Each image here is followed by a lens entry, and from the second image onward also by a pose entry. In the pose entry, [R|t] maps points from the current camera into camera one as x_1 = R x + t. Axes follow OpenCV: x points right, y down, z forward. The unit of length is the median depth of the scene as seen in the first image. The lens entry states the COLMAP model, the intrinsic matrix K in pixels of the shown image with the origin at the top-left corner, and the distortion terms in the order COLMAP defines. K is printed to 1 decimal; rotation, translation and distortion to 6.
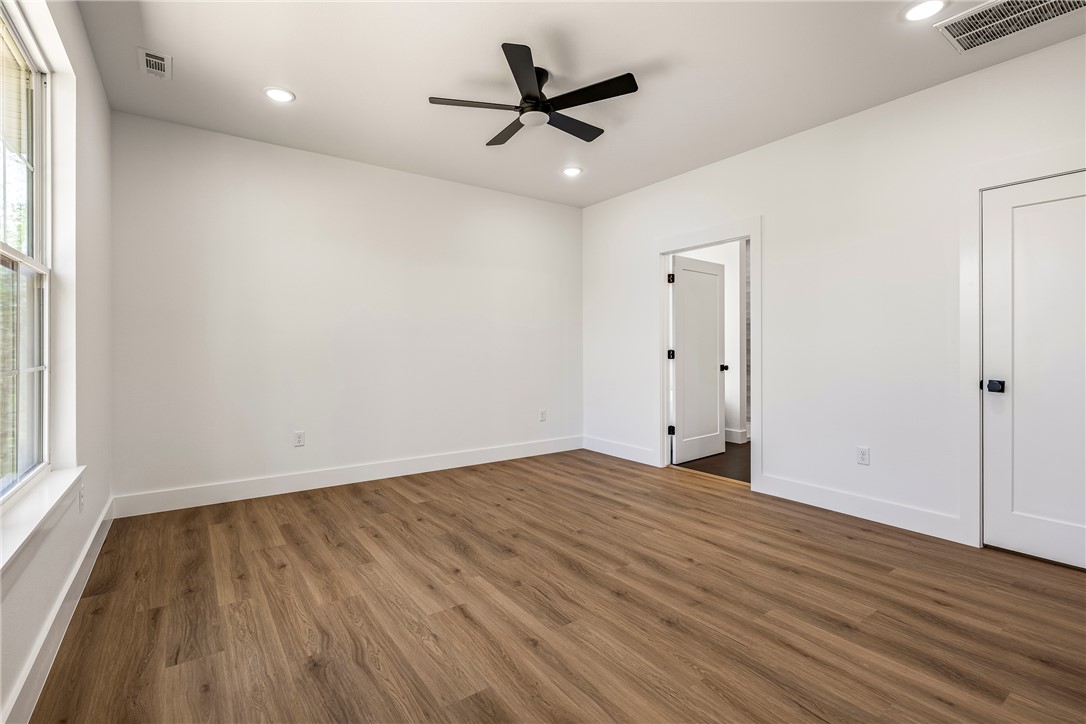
lens RADIAL K [[482.1, 0, 557.8], [0, 482.1, 358.0], [0, 0, 1]] dist [-0.001973, -0.000061]
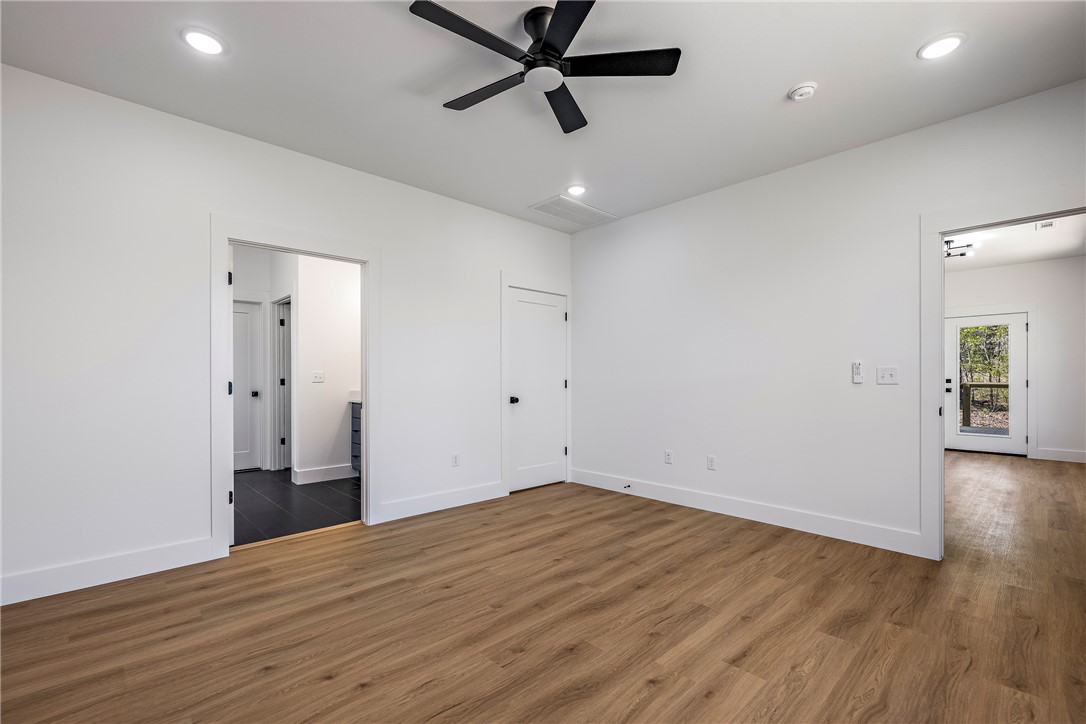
lens RADIAL K [[480.2, 0, 541.0], [0, 480.2, 377.6], [0, 0, 1]] dist [-0.001897, -0.000190]
pose [[-0.099117, 0.000785, 0.995075, -0.819293], [0.021927, 0.999759, 0.001396, -0.005827], [-0.994834, 0.021958, -0.099110, 1.124789]]
